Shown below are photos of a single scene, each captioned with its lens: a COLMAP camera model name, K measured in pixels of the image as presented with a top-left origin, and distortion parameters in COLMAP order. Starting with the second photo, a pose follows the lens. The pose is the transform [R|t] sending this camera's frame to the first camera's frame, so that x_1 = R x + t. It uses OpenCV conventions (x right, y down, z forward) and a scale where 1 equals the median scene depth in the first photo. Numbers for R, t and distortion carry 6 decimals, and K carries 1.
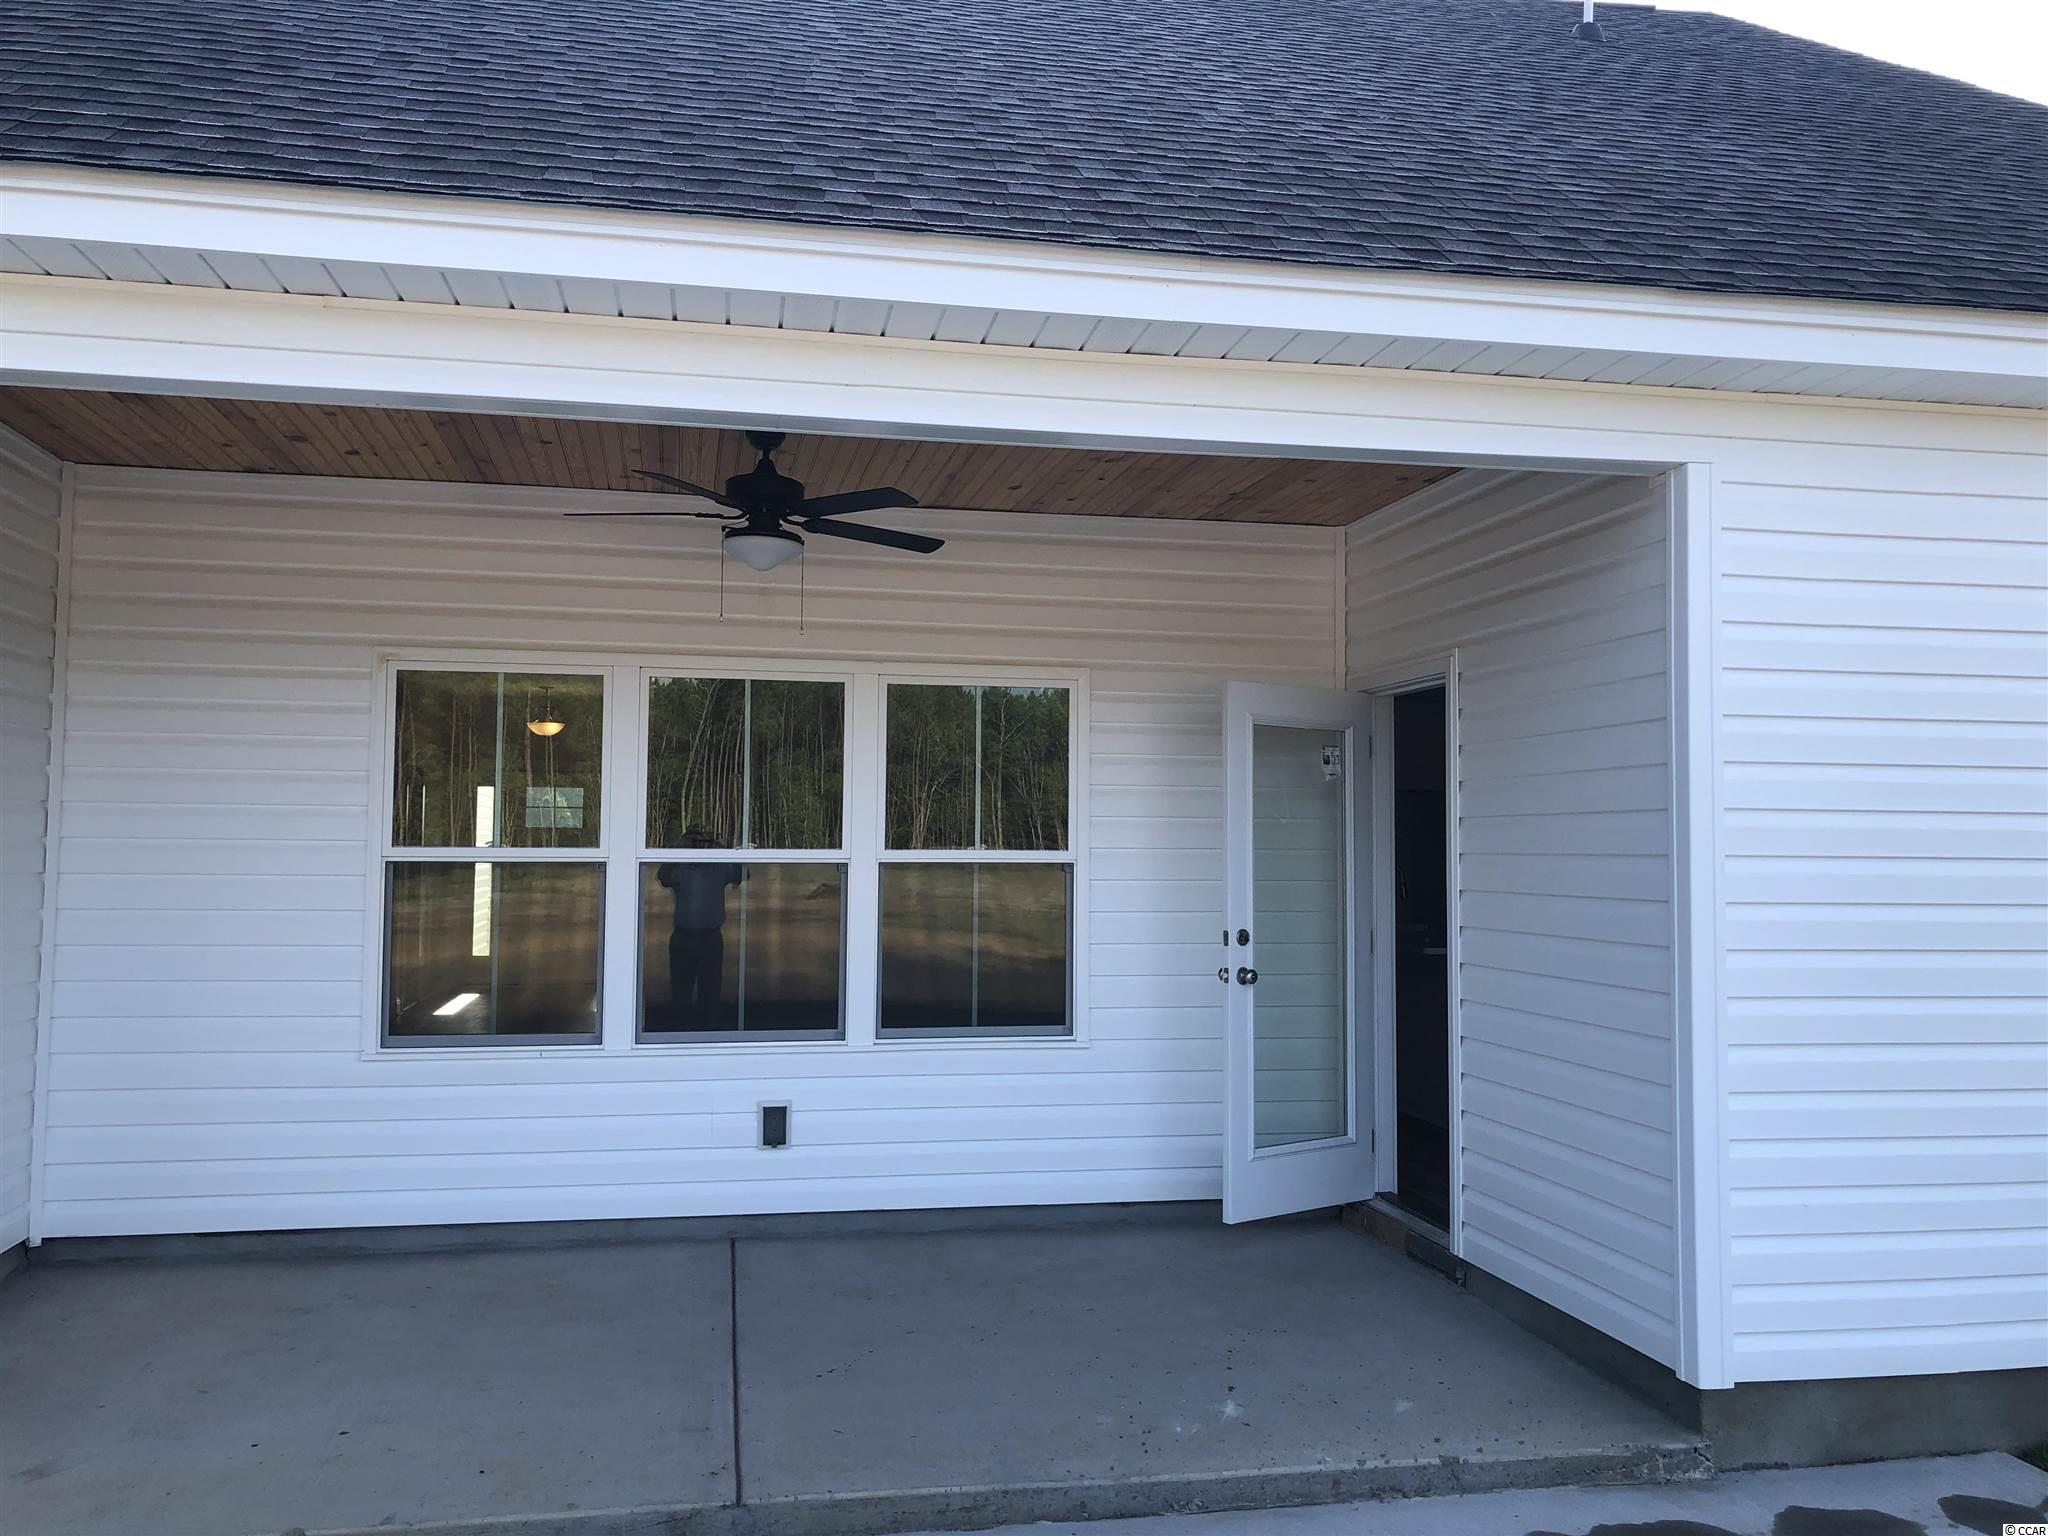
lens RADIAL K [[1652.6, 0, 985.8], [0, 1652.6, 758.2], [0, 0, 1]] dist [0.011450, 0.002669]
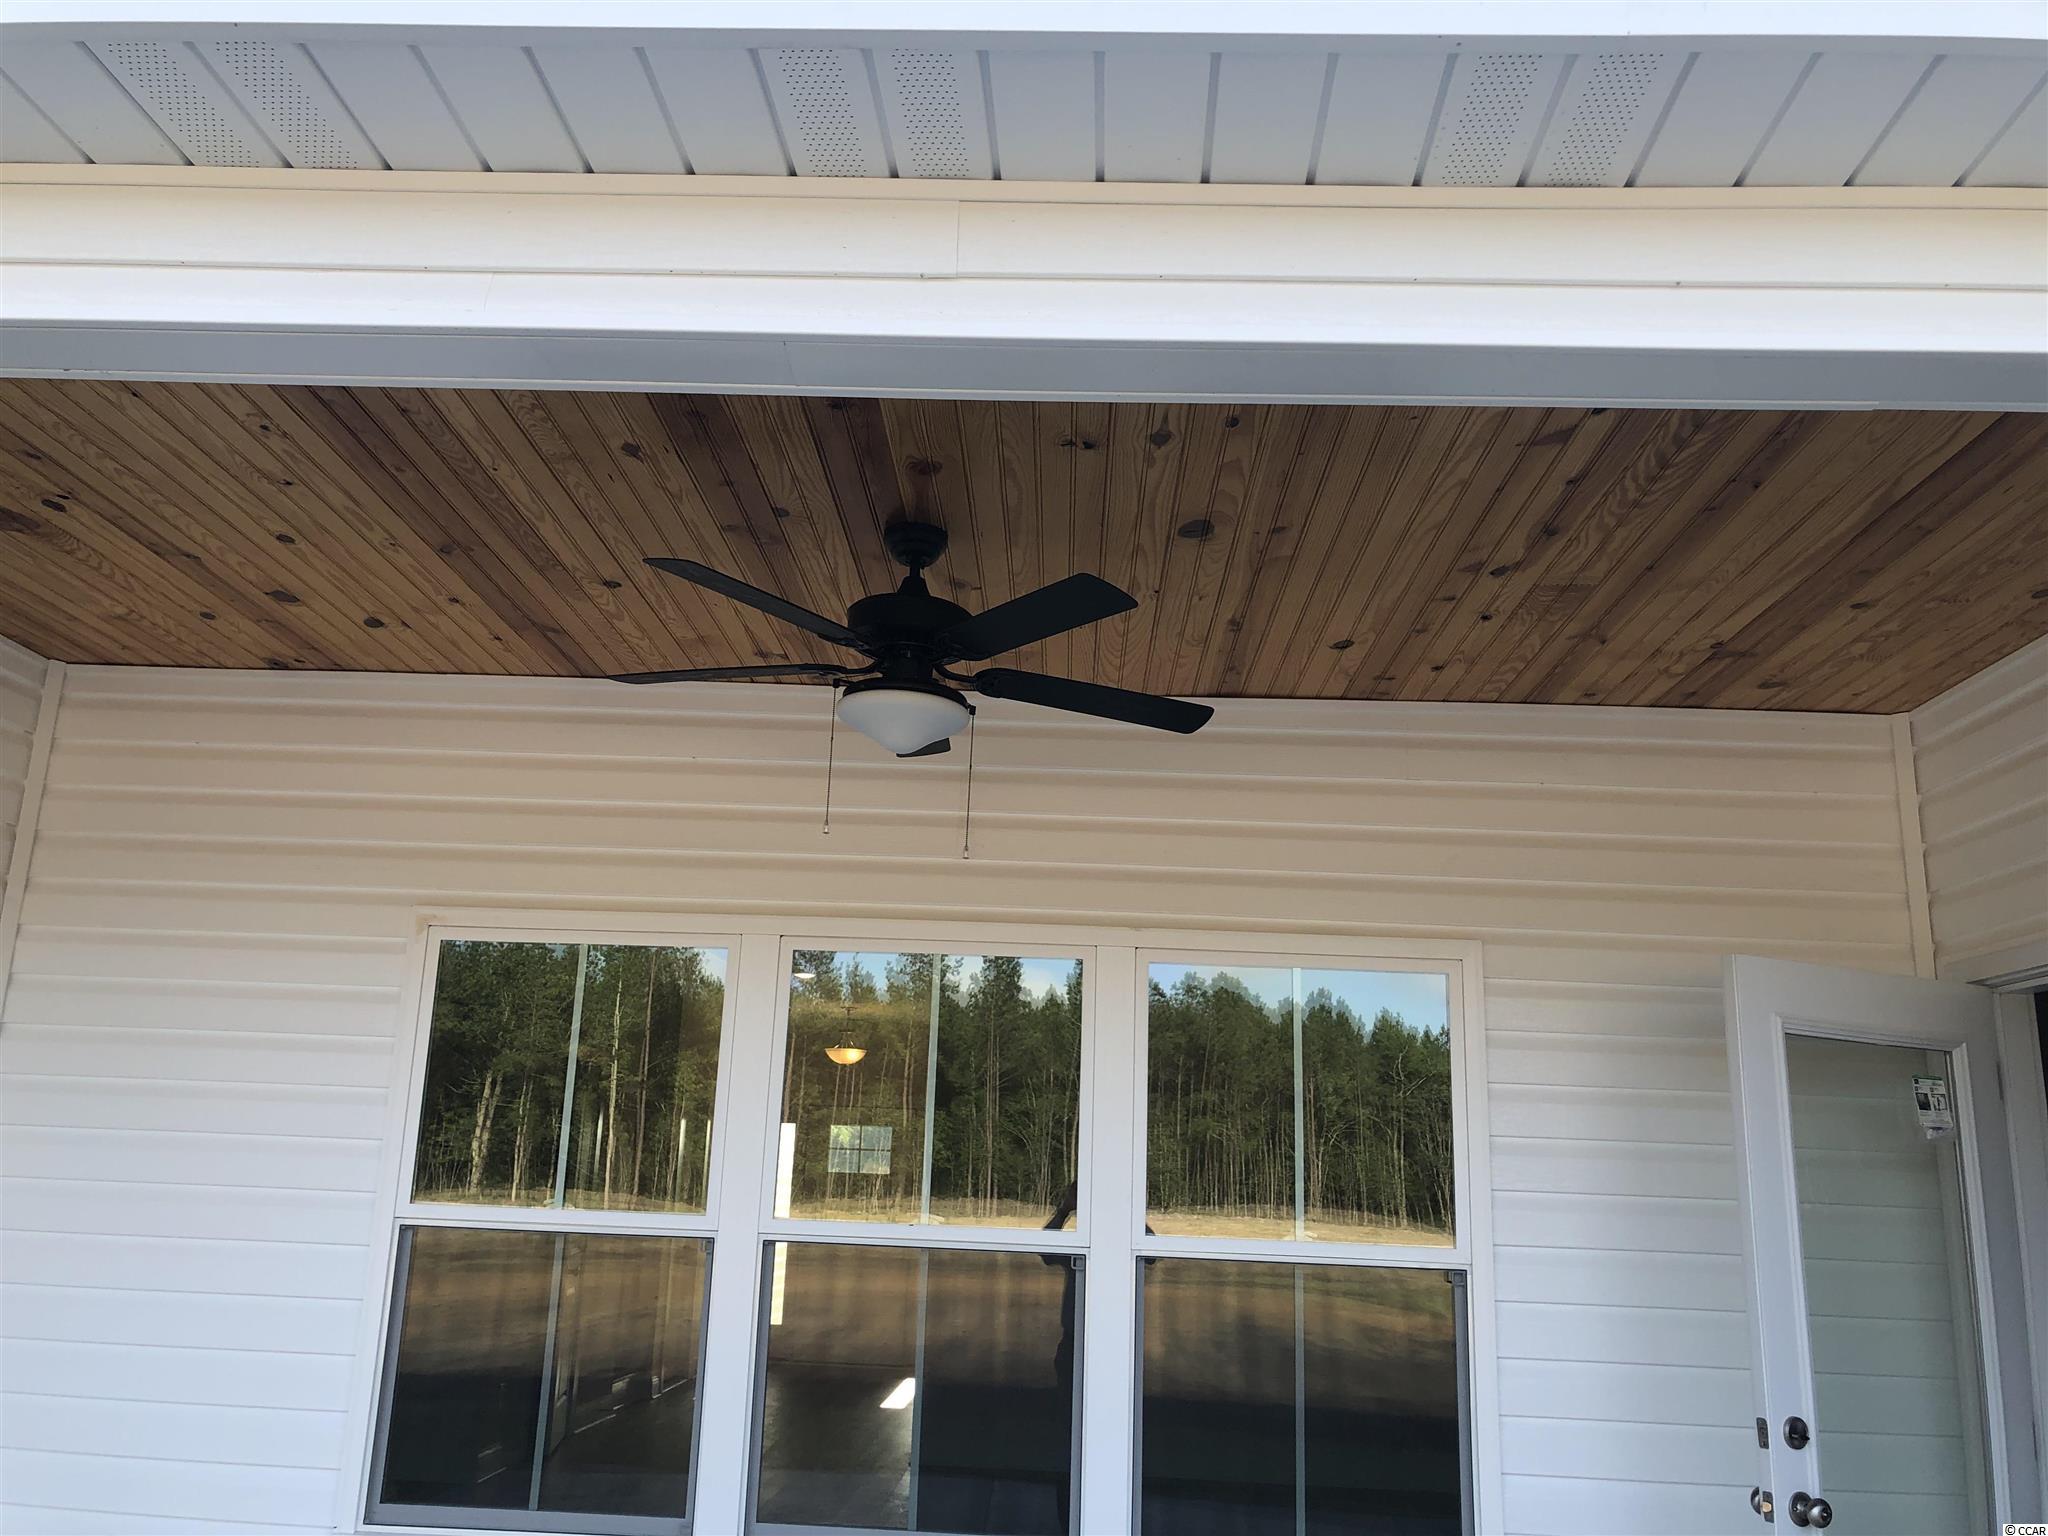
lens RADIAL K [[1652.6, 0, 985.8], [0, 1652.6, 758.2], [0, 0, 1]] dist [0.011450, 0.002669]
pose [[0.973139, -0.026624, -0.228673, 0.027666], [-0.020165, 0.979615, -0.199868, 0.006130], [0.229333, 0.199111, 0.952765, 0.375794]]
